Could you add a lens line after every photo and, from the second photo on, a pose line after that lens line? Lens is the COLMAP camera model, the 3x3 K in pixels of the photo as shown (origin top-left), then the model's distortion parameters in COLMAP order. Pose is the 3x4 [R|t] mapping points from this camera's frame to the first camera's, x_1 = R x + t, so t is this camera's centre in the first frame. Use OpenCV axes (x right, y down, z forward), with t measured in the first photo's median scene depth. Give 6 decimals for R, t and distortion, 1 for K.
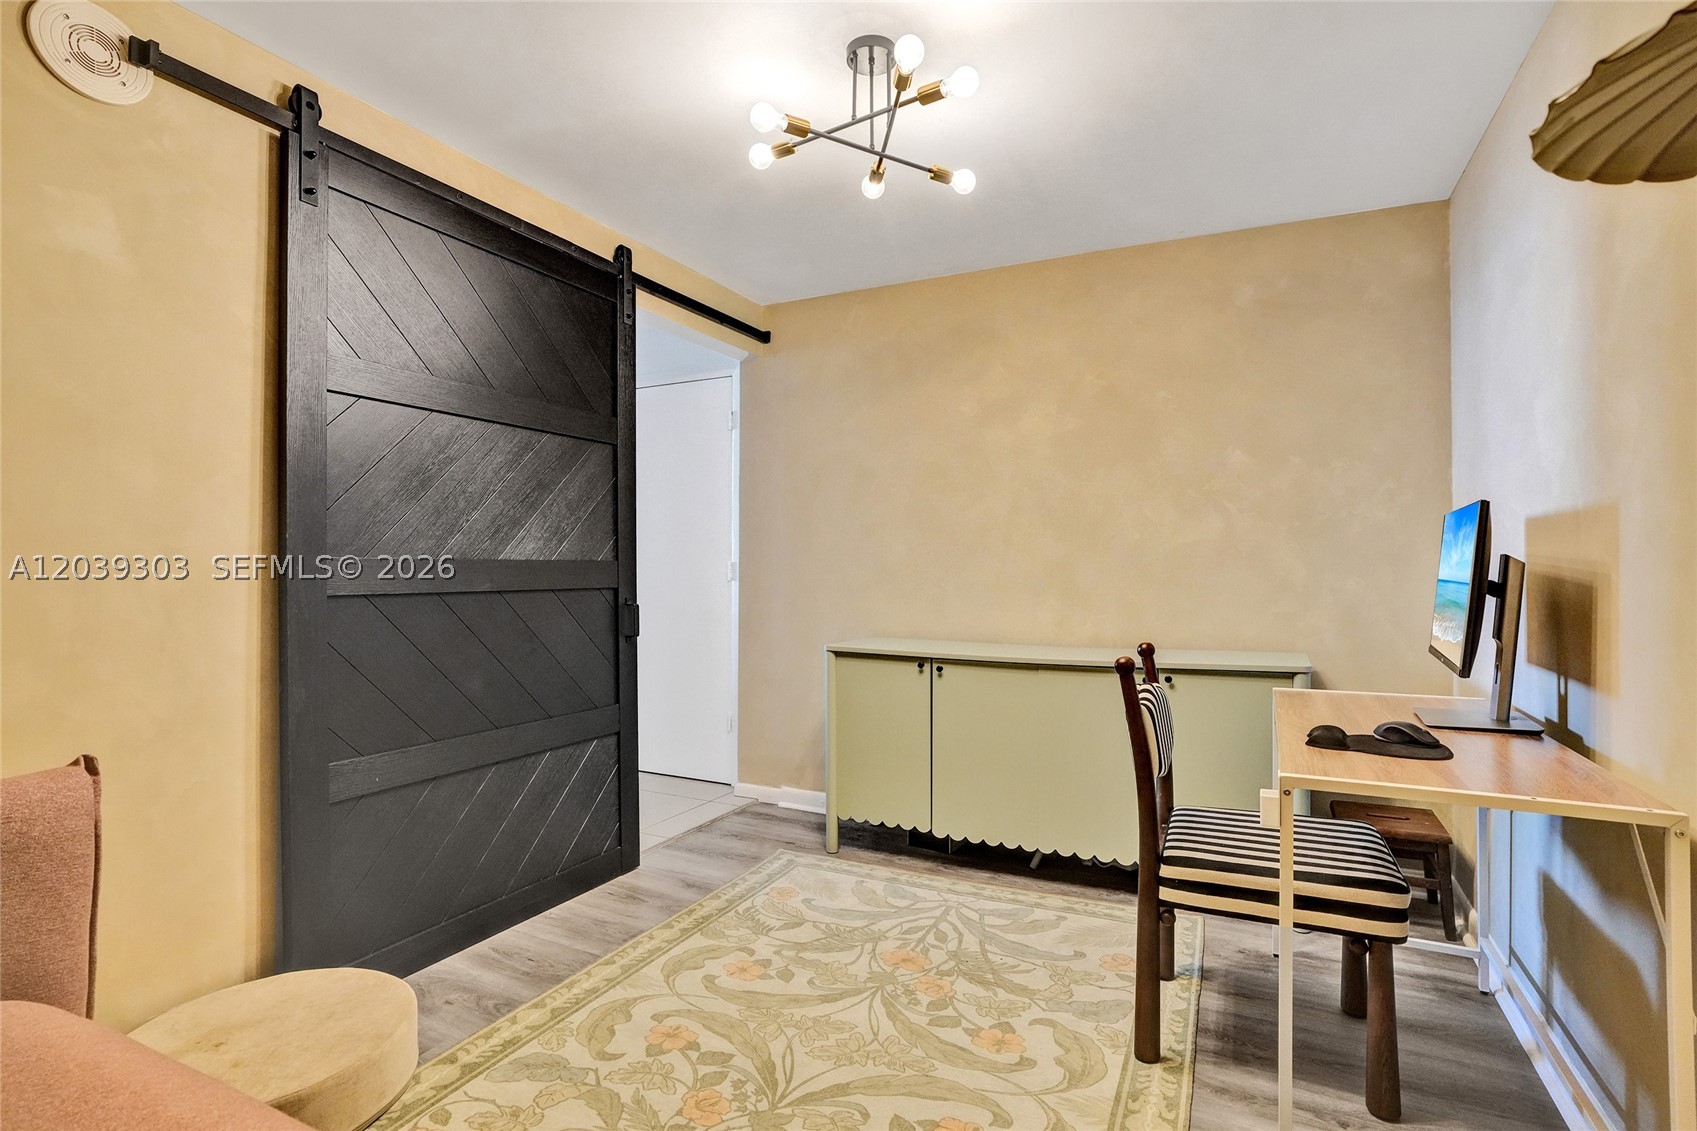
lens RADIAL K [[837.5, 0, 854.8], [0, 837.5, 569.4], [0, 0, 1]] dist [-0.032839, 0.015359]
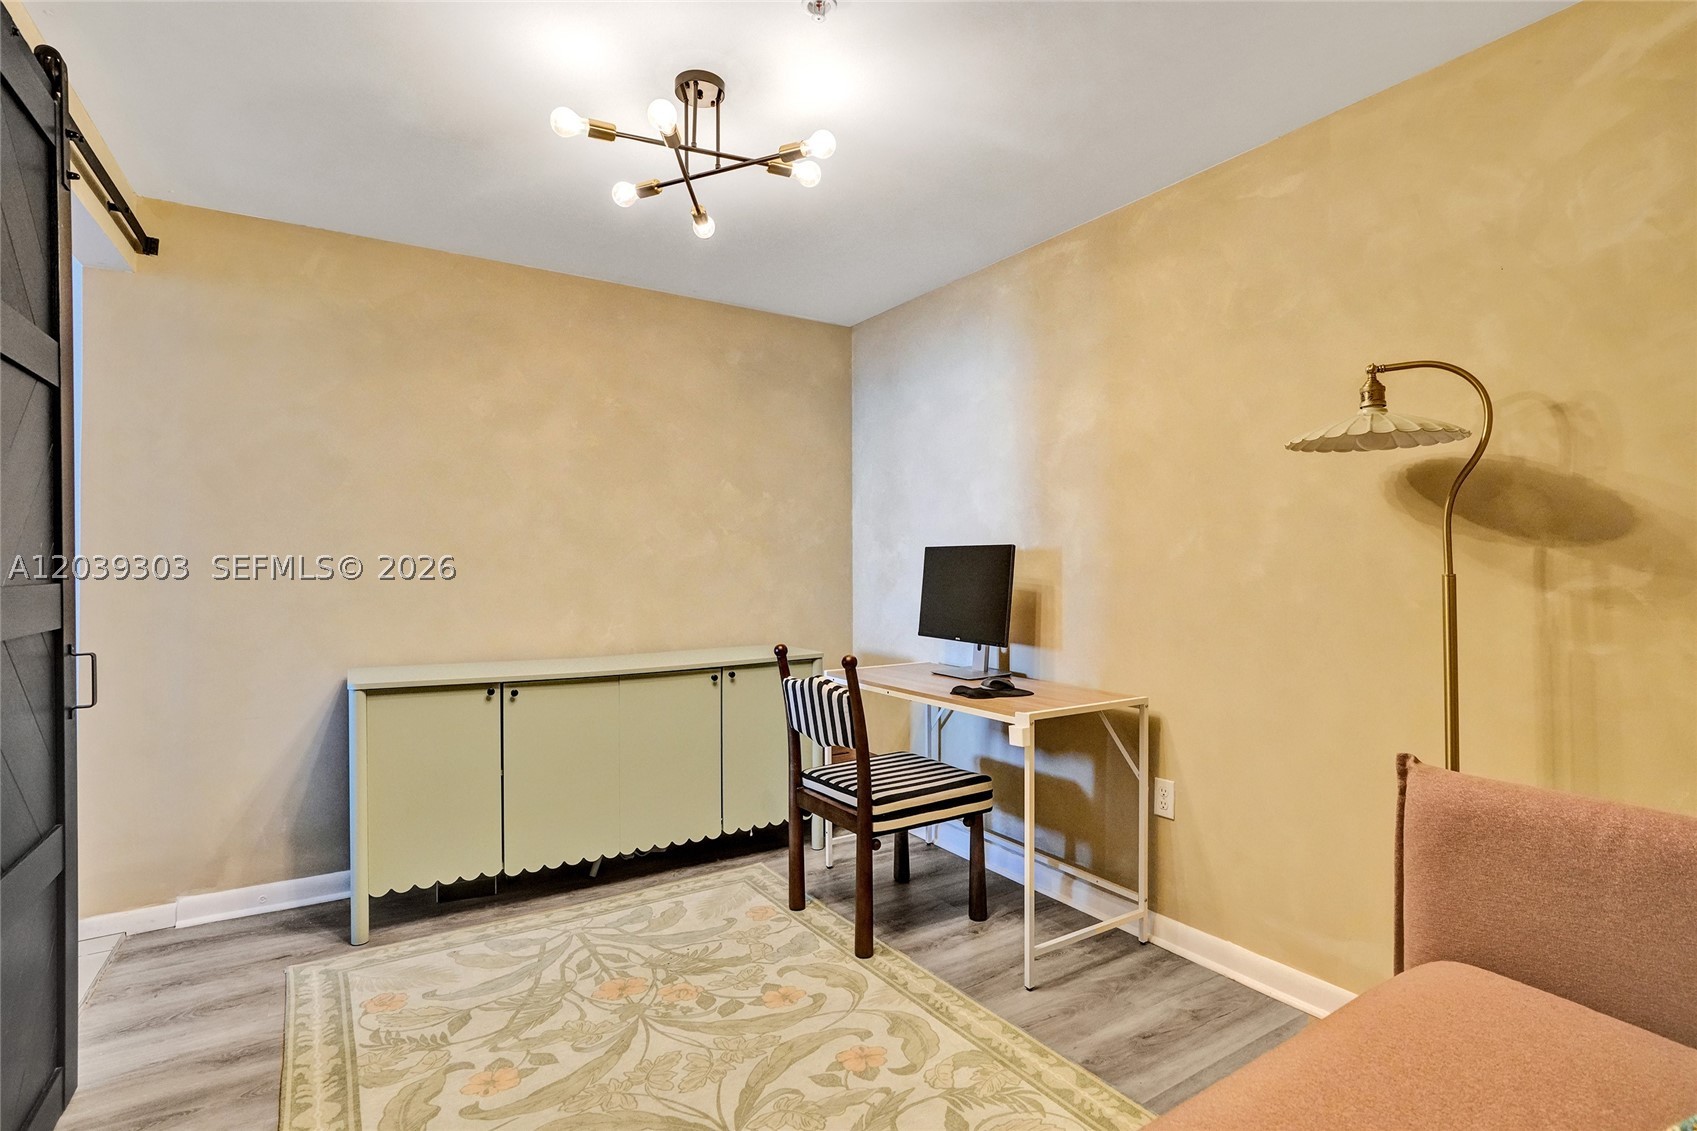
lens RADIAL K [[837.5, 0, 858.0], [0, 837.5, 565.5], [0, 0, 1]] dist [-0.032839, 0.015359]
pose [[0.503651, -0.002878, 0.863902, -0.537186], [0.001525, 0.999996, 0.002442, -0.025373], [-0.863906, 0.000088, 0.503653, 0.224772]]
